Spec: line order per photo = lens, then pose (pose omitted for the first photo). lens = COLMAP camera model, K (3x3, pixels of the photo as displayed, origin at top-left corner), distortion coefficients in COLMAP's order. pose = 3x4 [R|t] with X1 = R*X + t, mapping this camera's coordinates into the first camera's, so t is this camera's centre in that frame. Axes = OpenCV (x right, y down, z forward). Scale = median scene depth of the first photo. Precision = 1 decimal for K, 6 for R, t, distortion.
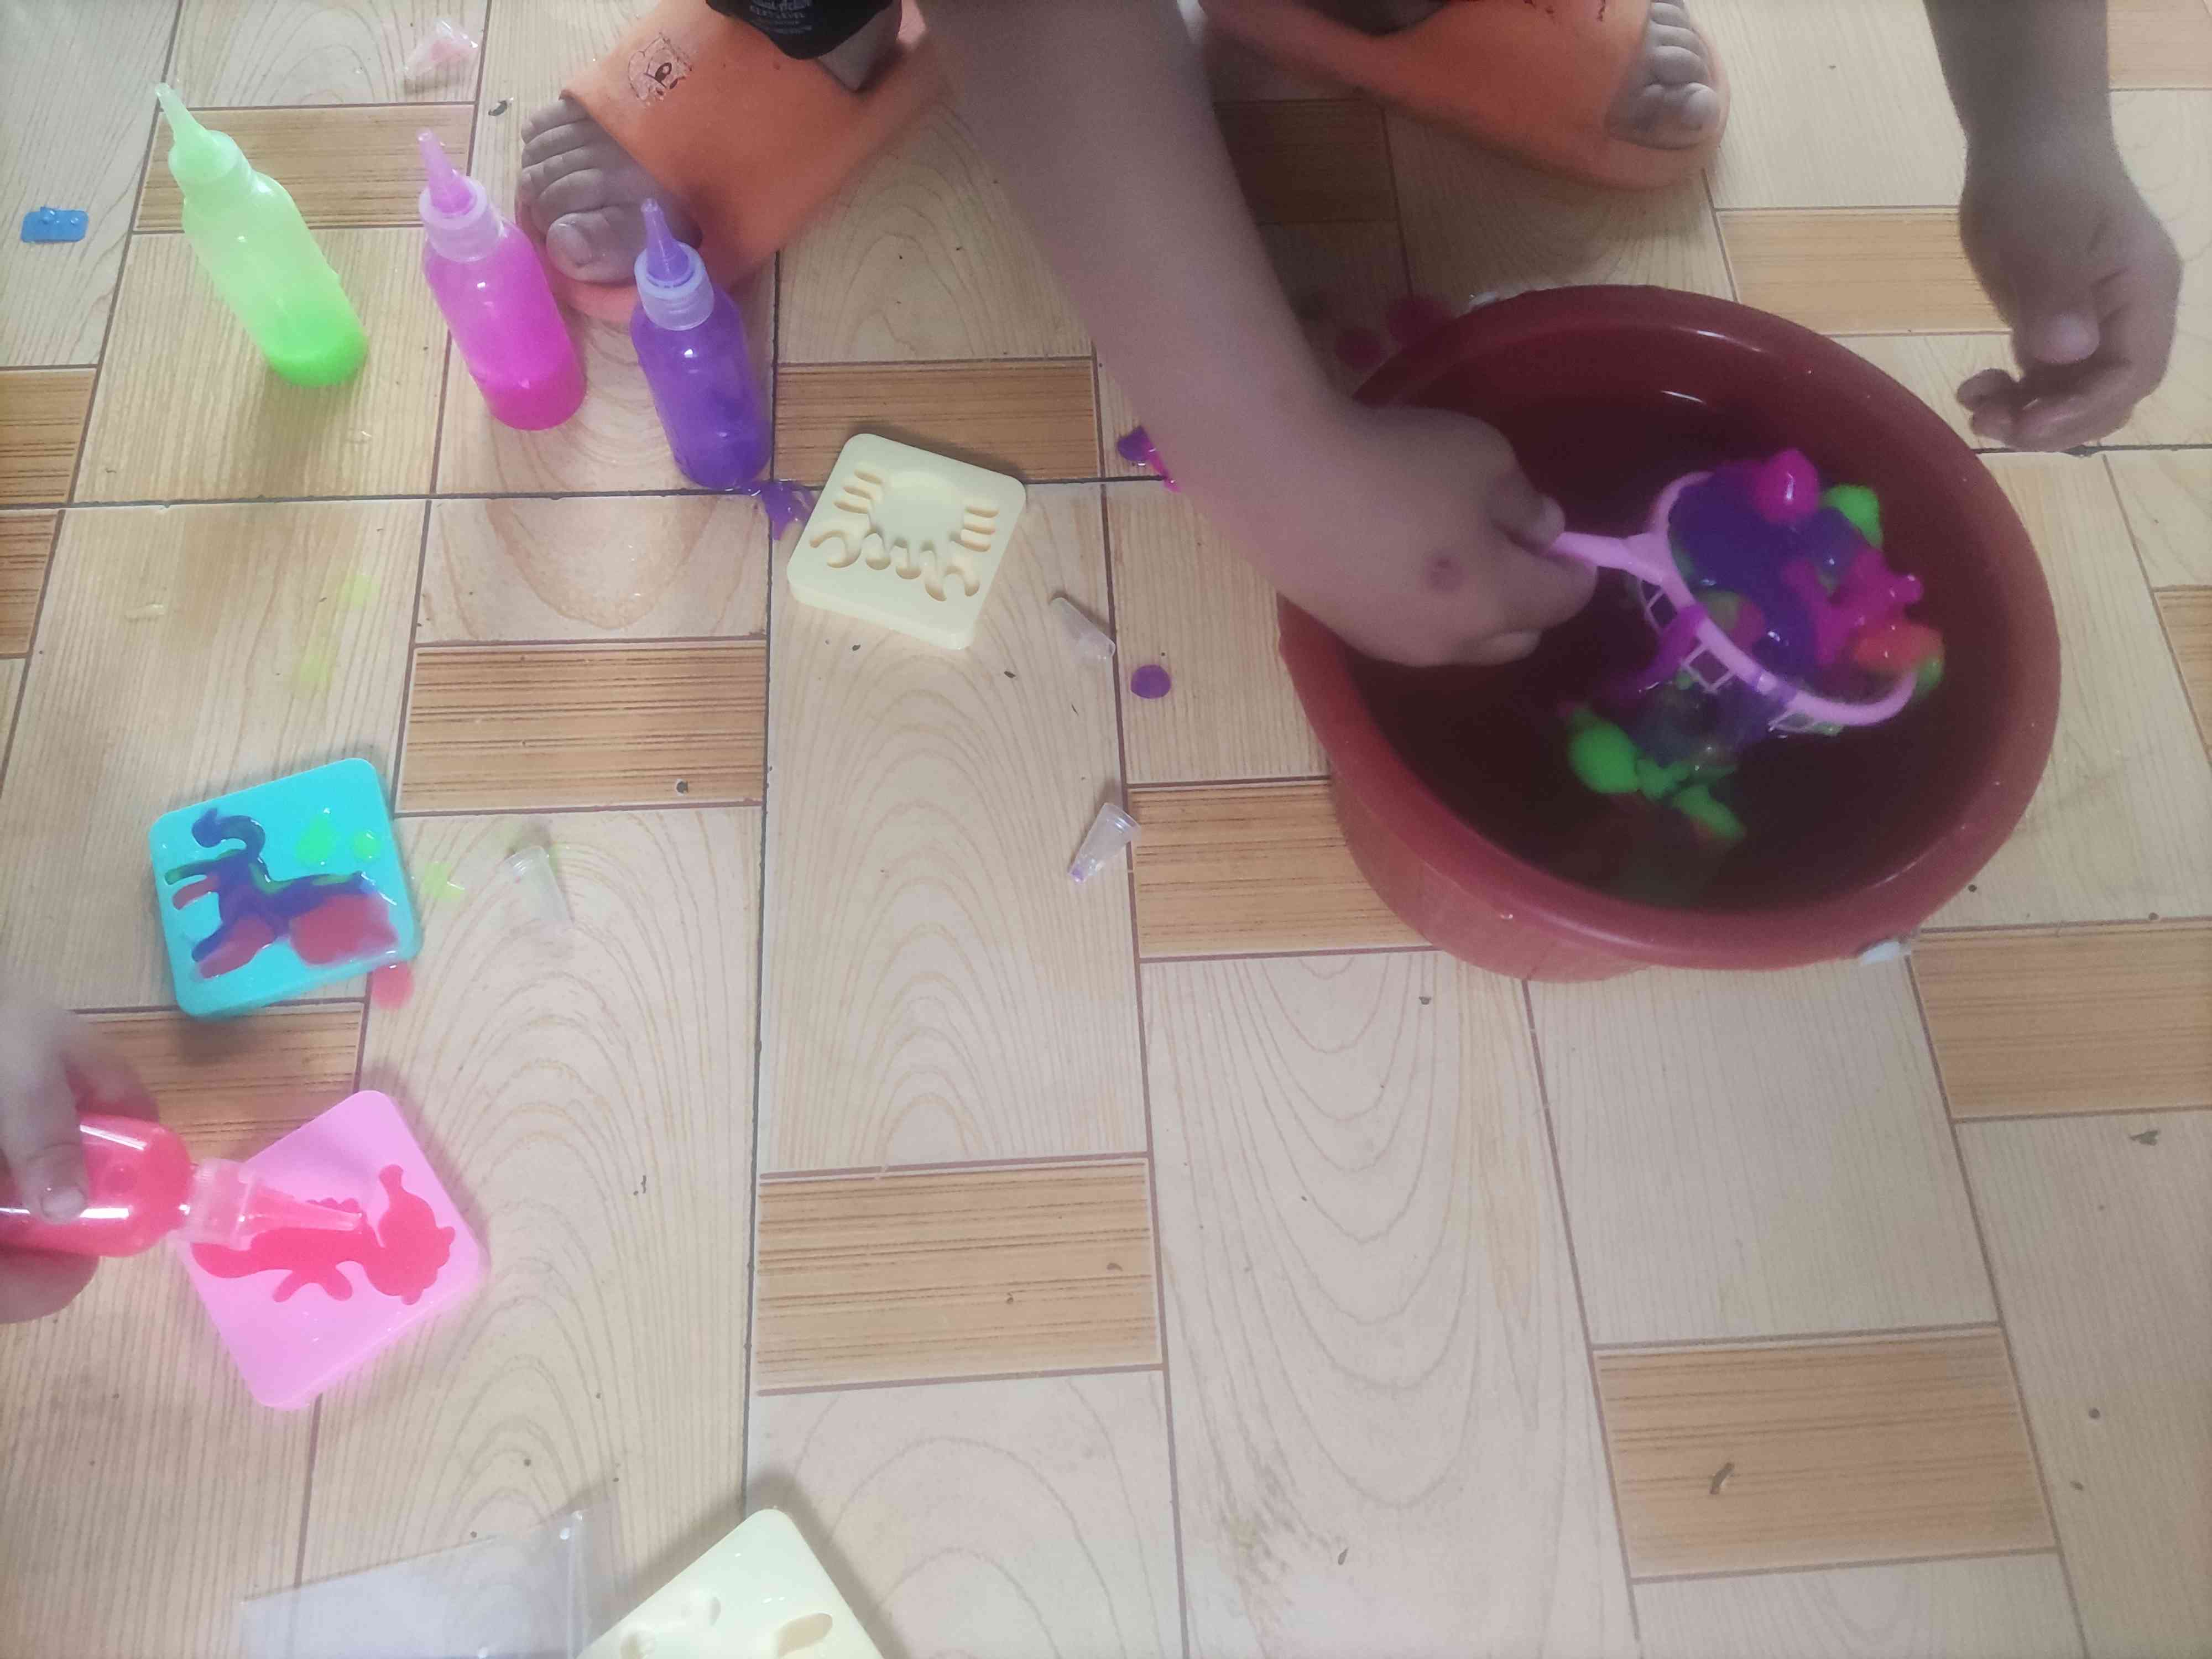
lens RADIAL K [[1874.7, 0, 1106.0], [0, 1874.7, 829.5], [0, 0, 1]] dist [0.118938, -0.170957]
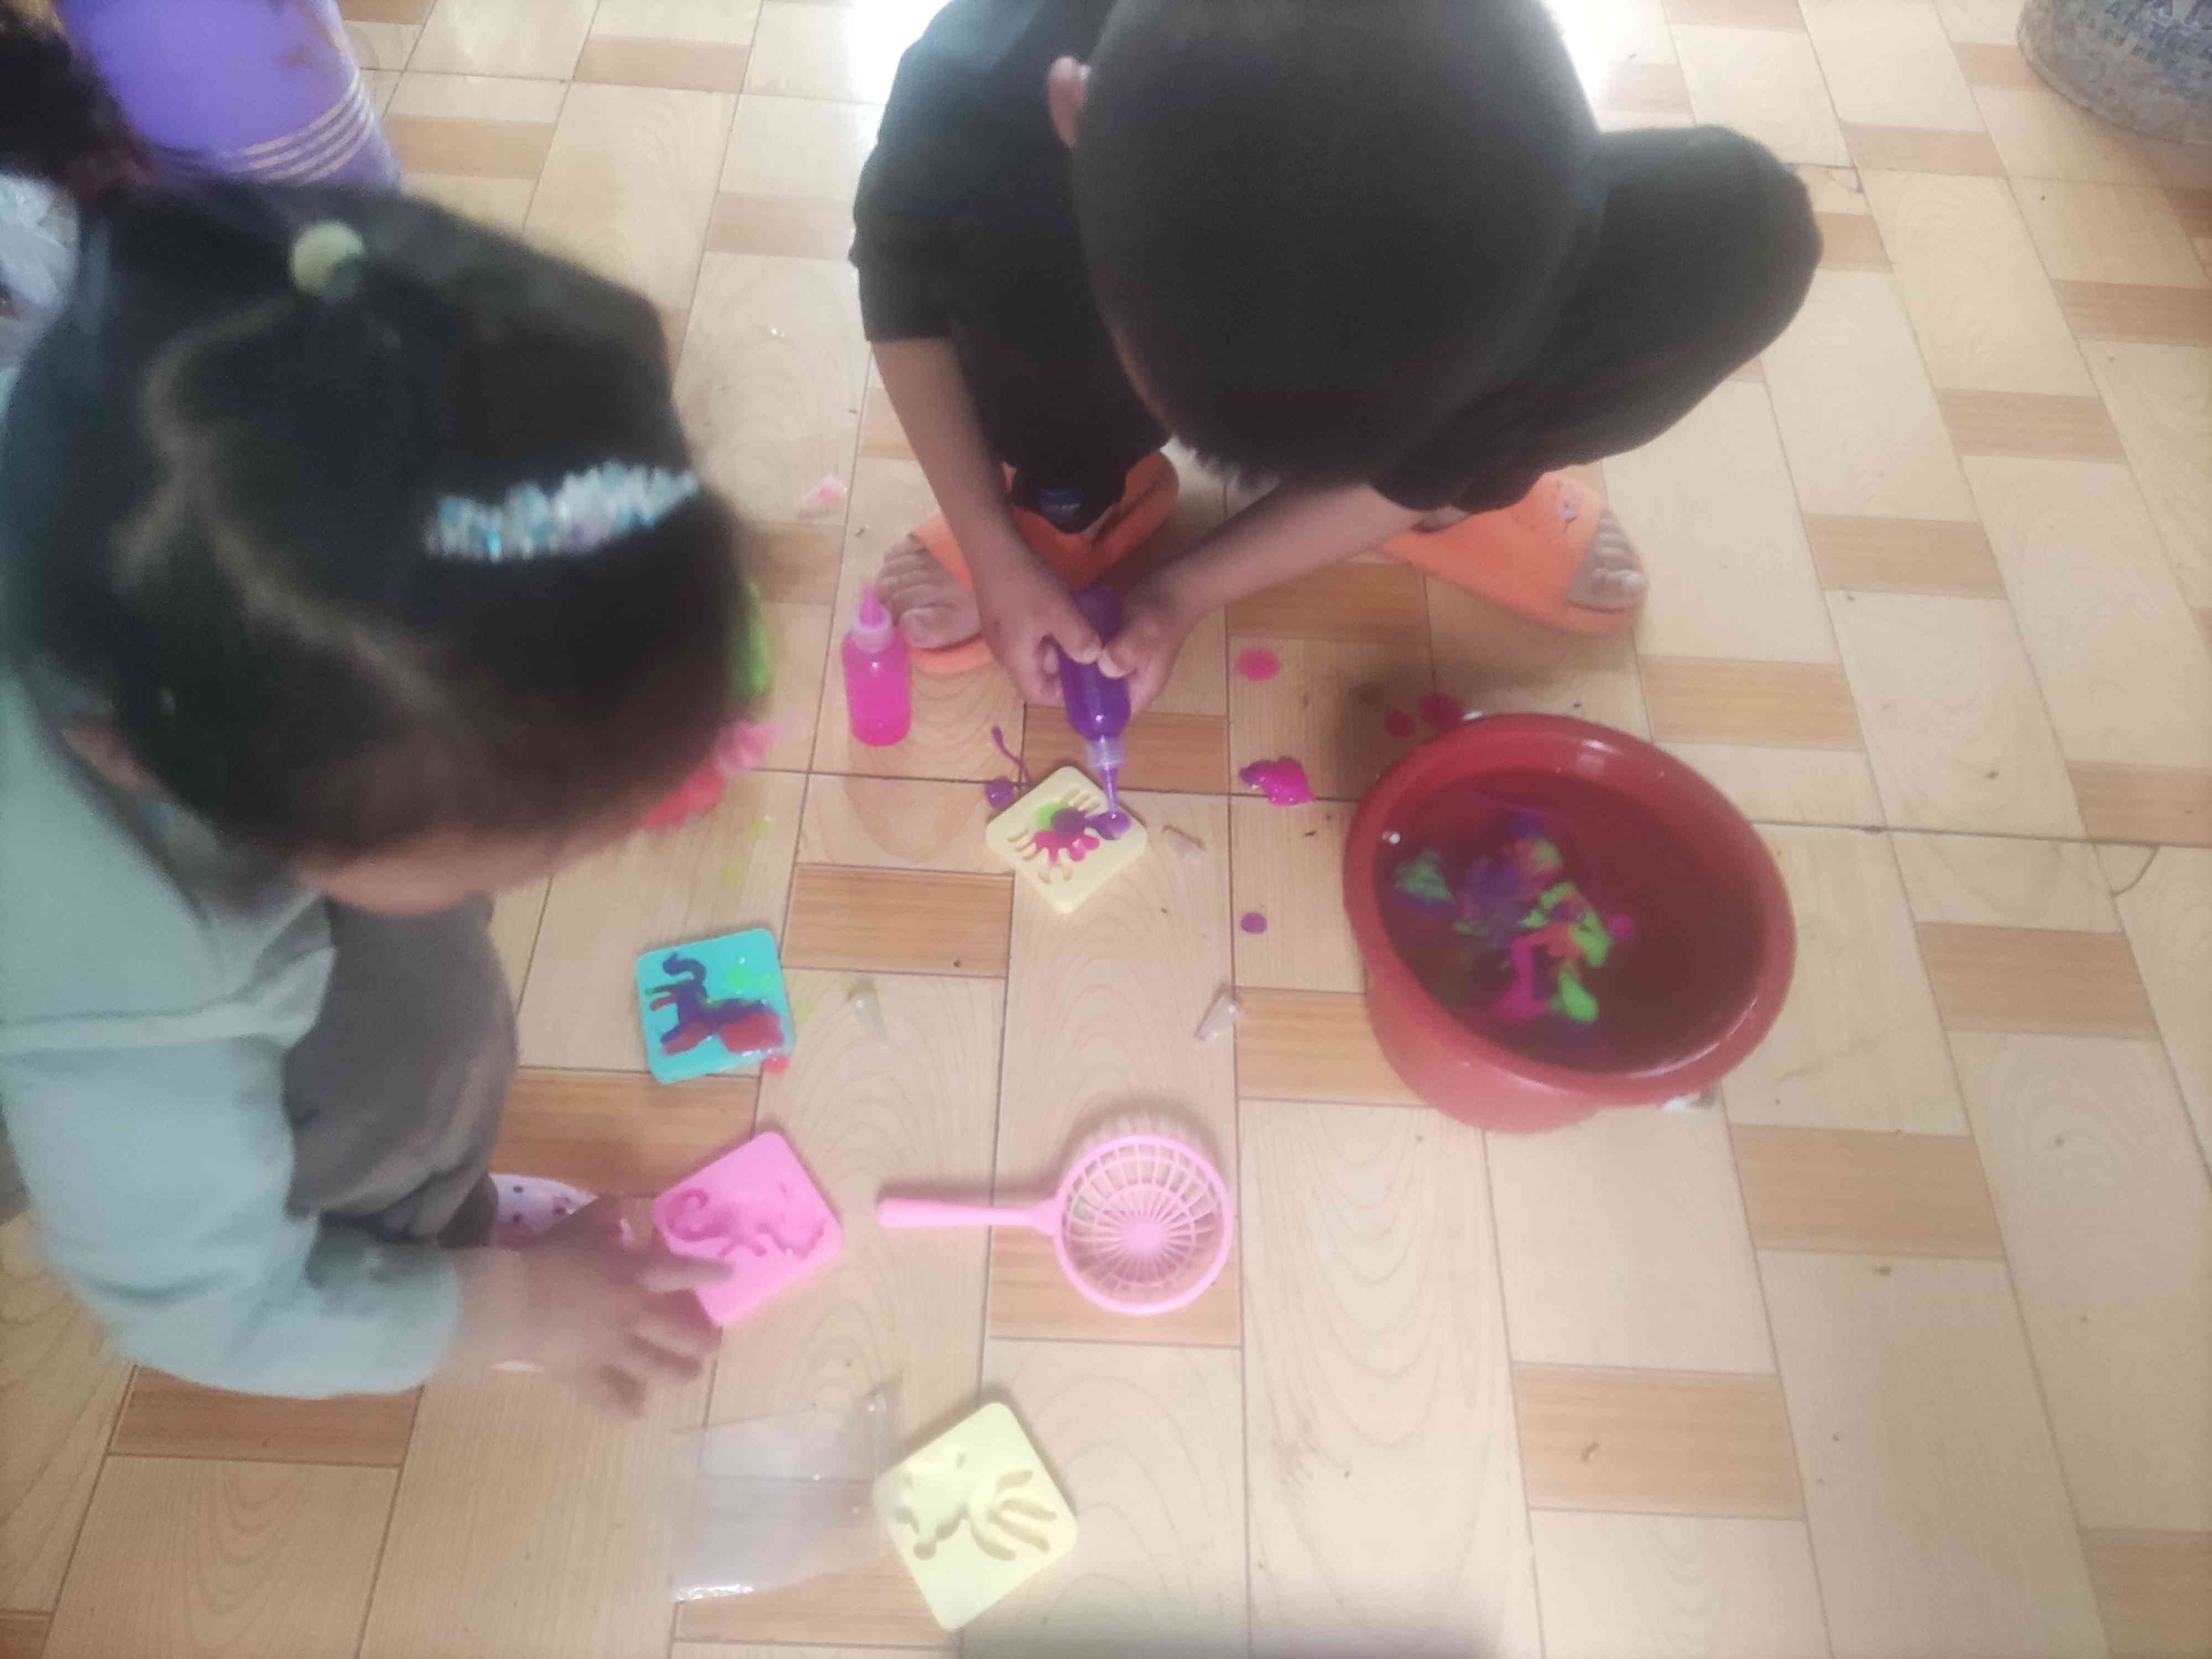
lens RADIAL K [[1783.6, 0, 1106.0], [0, 1783.6, 829.5], [0, 0, 1]] dist [0.043610, 0.000737]
pose [[0.996655, 0.079130, -0.020424, -0.081379], [-0.081361, 0.984248, -0.156962, 0.095838], [0.007682, 0.158099, 0.987393, -0.521372]]
